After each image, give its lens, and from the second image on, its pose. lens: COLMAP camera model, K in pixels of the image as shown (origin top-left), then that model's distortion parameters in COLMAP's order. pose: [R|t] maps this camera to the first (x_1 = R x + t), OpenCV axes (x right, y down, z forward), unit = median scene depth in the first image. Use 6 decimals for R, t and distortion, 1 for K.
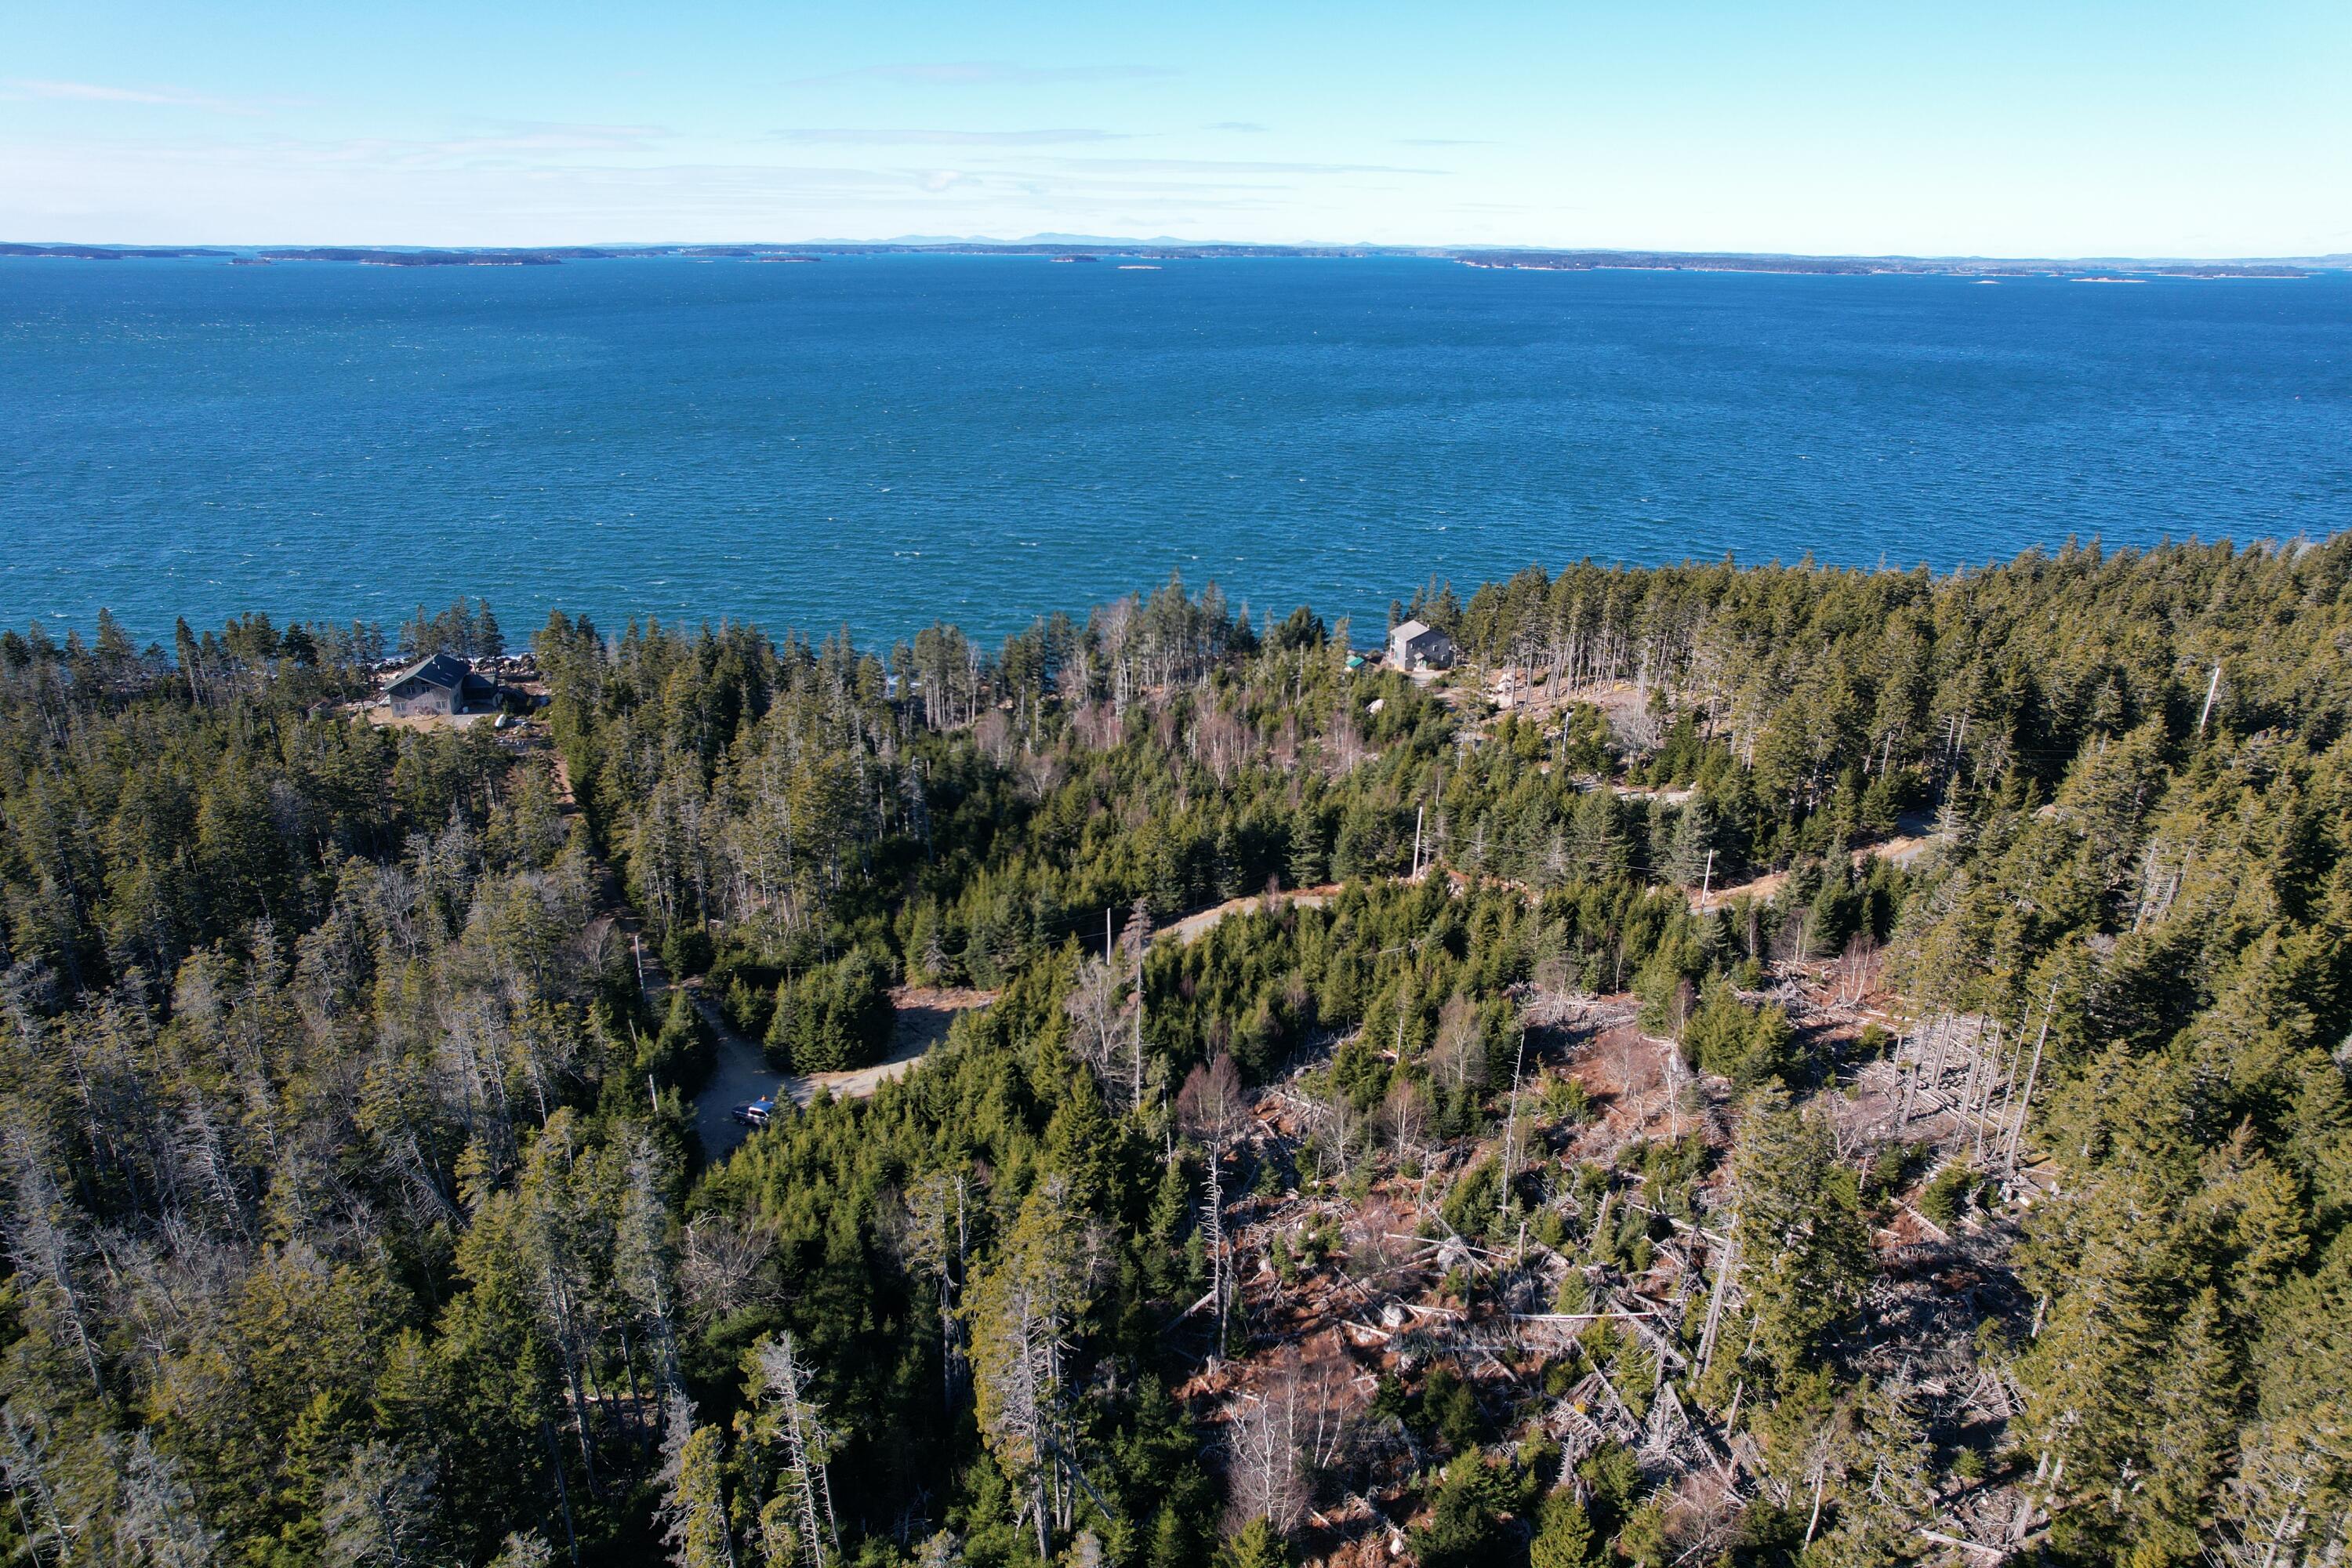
lens RADIAL K [[1492.2, 0, 1176.0], [0, 1492.2, 784.0], [0, 0, 1]] dist [-0.033636, 0.003149]
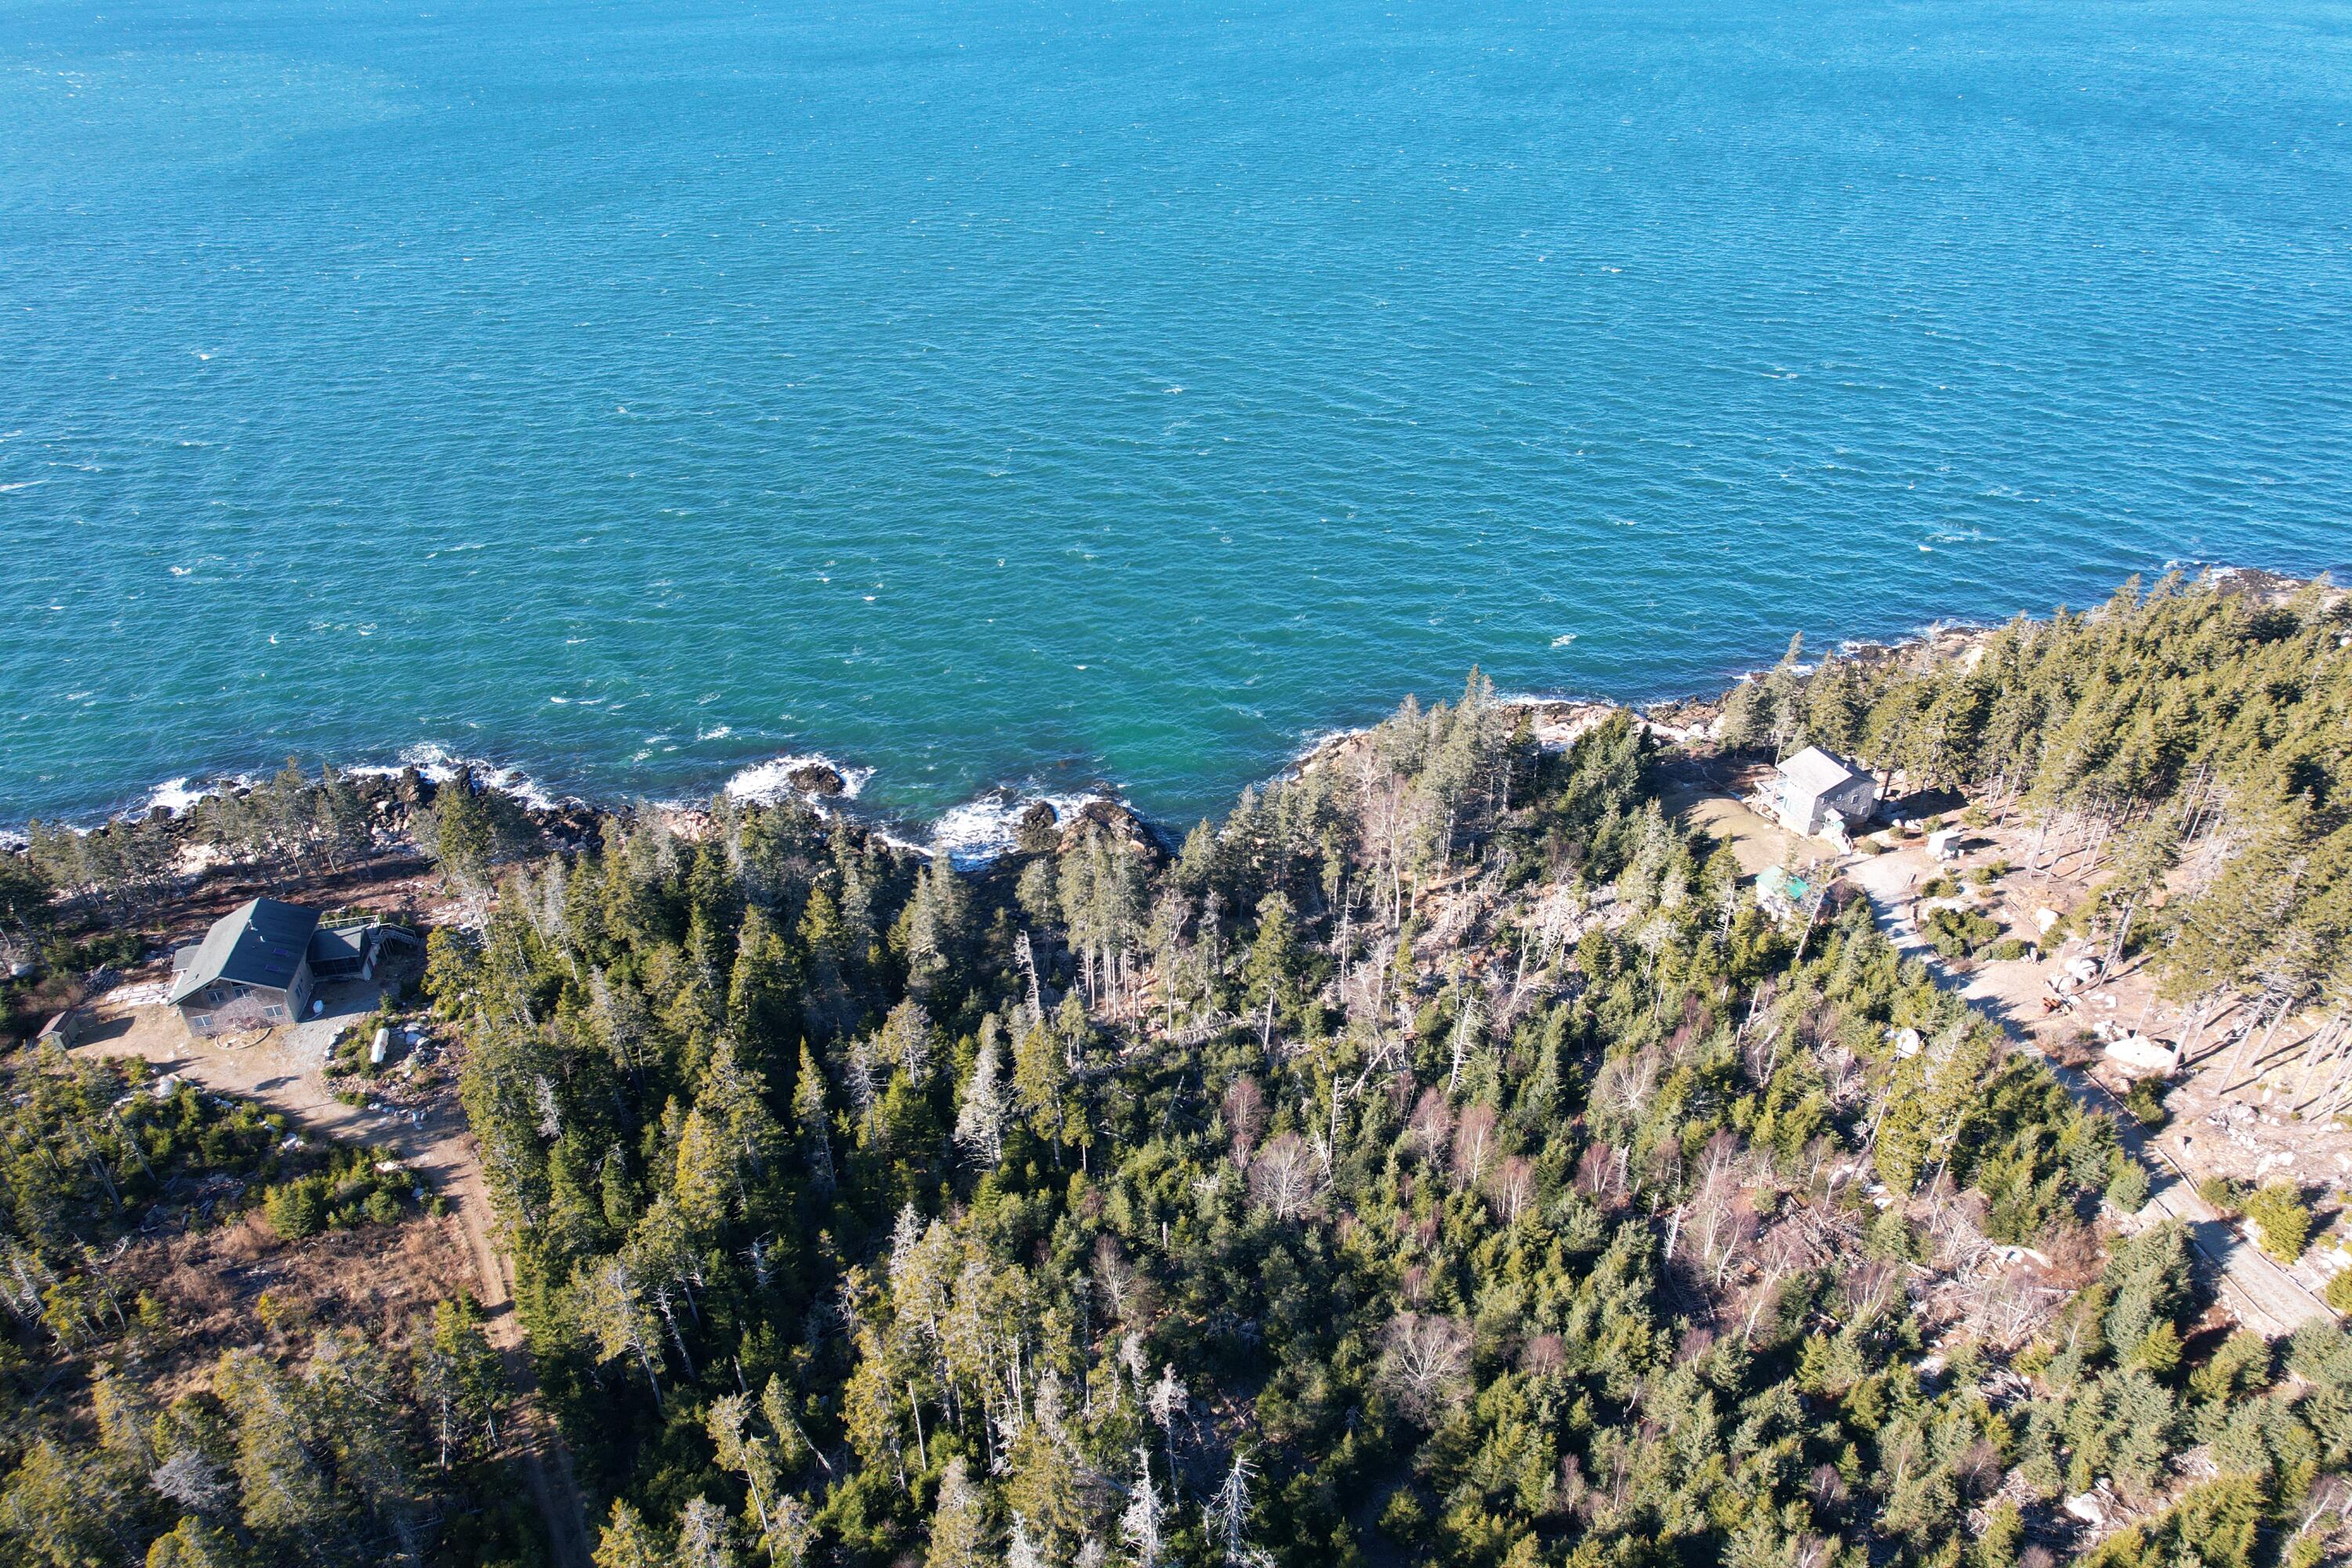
lens RADIAL K [[1491.5, 0, 1176.0], [0, 1491.5, 784.0], [0, 0, 1]] dist [-0.096174, 0.104809]
pose [[0.998100, -0.044678, 0.042430, -0.238829], [0.035684, 0.980534, 0.193080, -0.379927], [-0.050230, -0.191200, 0.980265, 0.654800]]
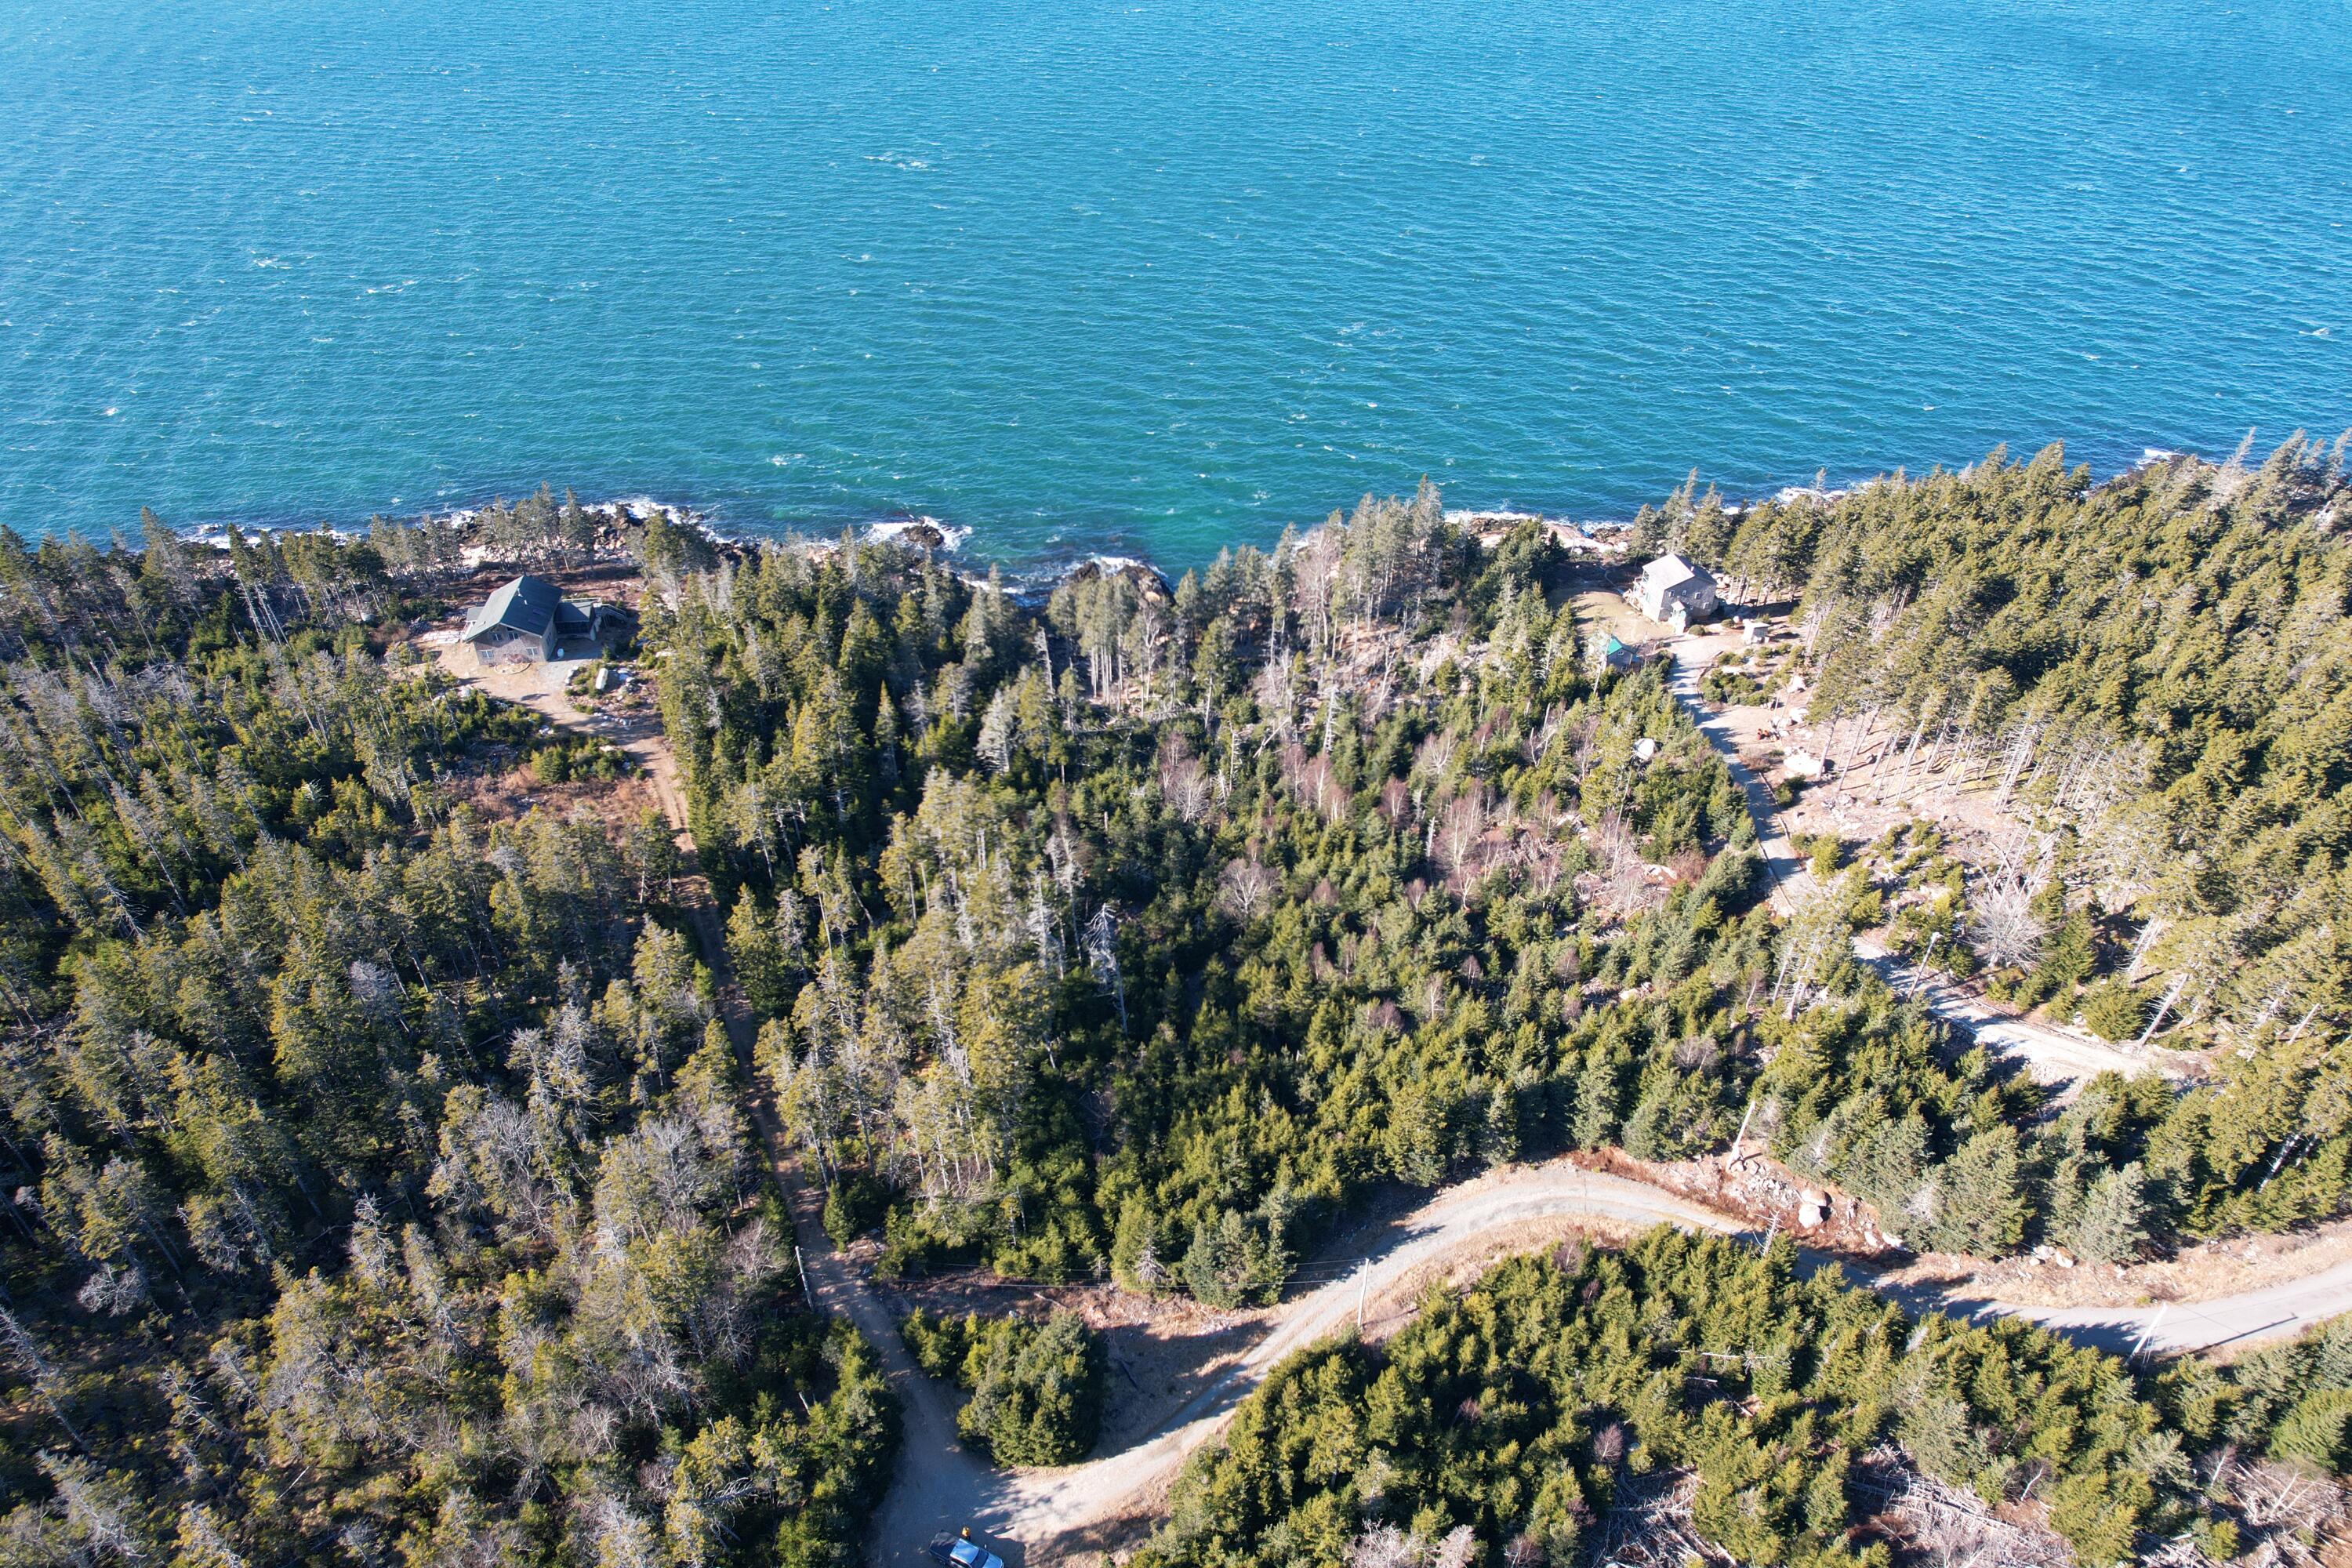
lens RADIAL K [[1492.2, 0, 1176.0], [0, 1492.2, 784.0], [0, 0, 1]] dist [-0.033636, 0.003149]
pose [[0.997520, 0.038141, -0.059161, -0.103037], [-0.019647, 0.957940, 0.286297, -0.365728], [0.067593, -0.284424, 0.956313, 0.268595]]
